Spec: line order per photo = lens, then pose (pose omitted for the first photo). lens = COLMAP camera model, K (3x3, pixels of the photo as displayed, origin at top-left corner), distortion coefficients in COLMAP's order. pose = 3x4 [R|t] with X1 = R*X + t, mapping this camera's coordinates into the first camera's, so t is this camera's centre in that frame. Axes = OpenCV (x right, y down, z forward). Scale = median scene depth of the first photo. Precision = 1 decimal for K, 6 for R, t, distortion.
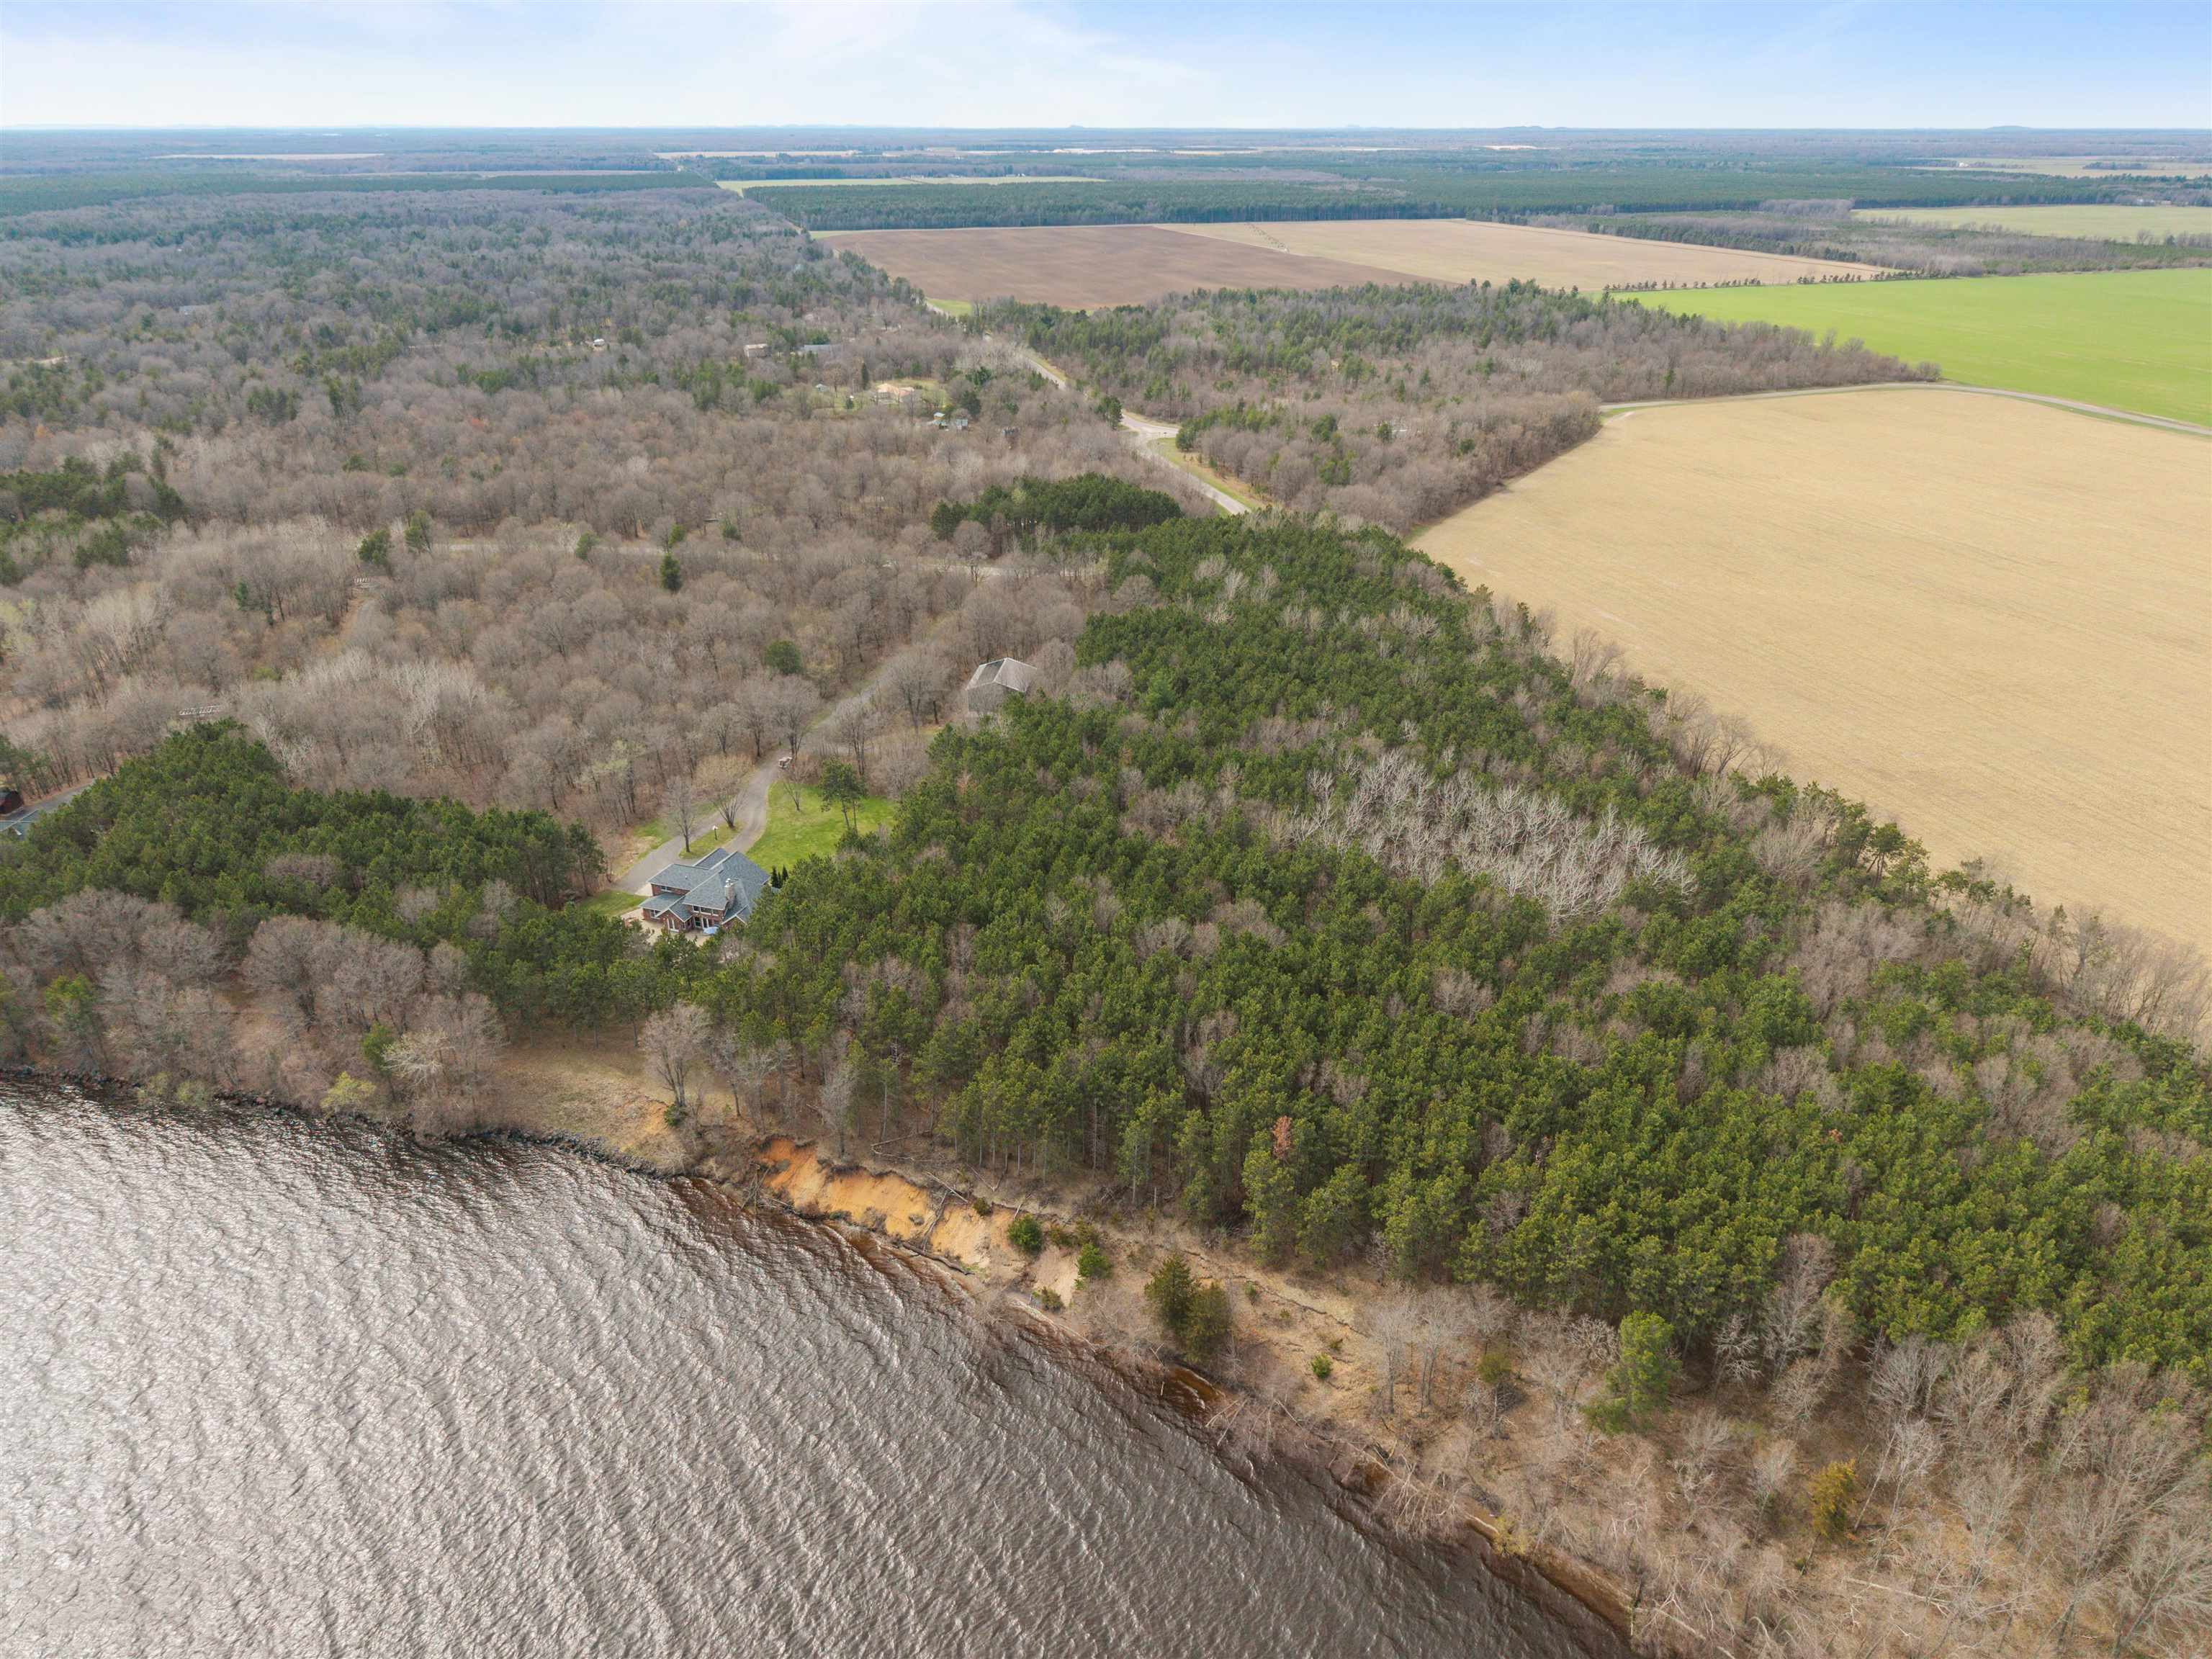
lens RADIAL K [[1507.9, 0, 1106.0], [0, 1507.9, 829.5], [0, 0, 1]] dist [0.026332, -0.028179]
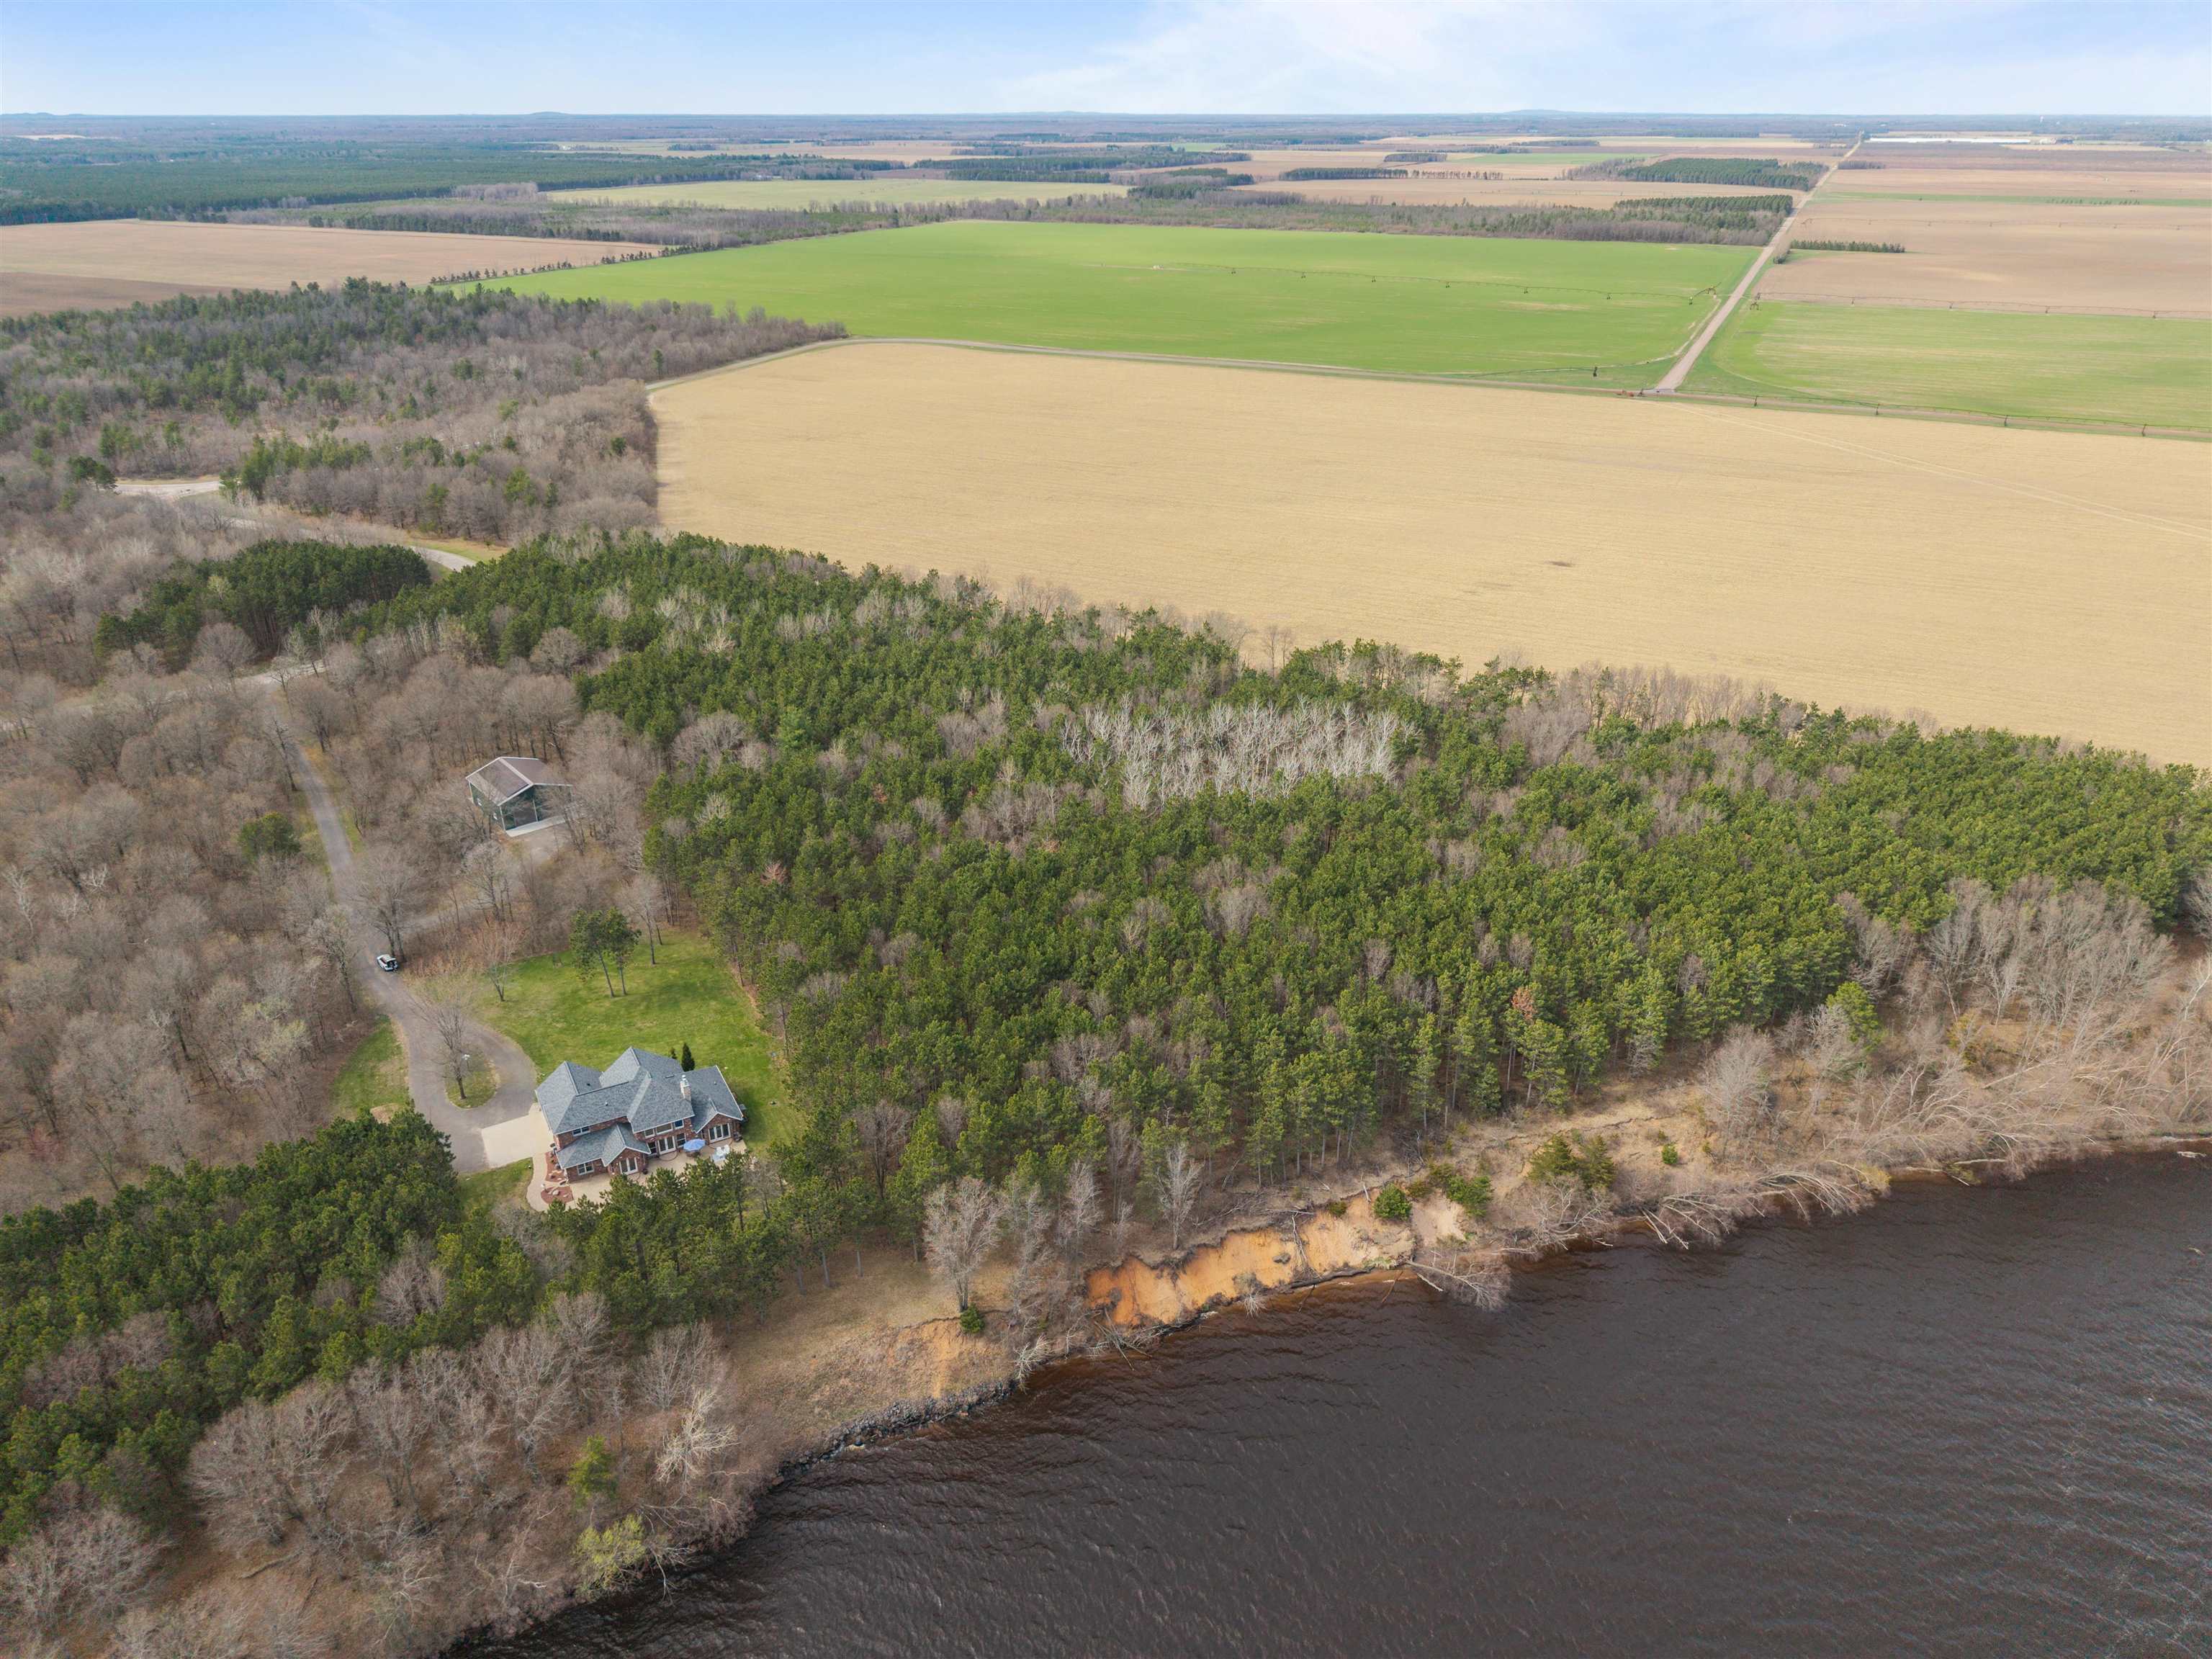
lens RADIAL K [[1507.9, 0, 1106.0], [0, 1507.9, 829.5], [0, 0, 1]] dist [0.026332, -0.028179]
pose [[0.670795, -0.318818, 0.669619, -0.455693], [0.313947, 0.940067, 0.133086, -0.094753], [-0.671917, 0.120951, 0.730684, 0.212775]]
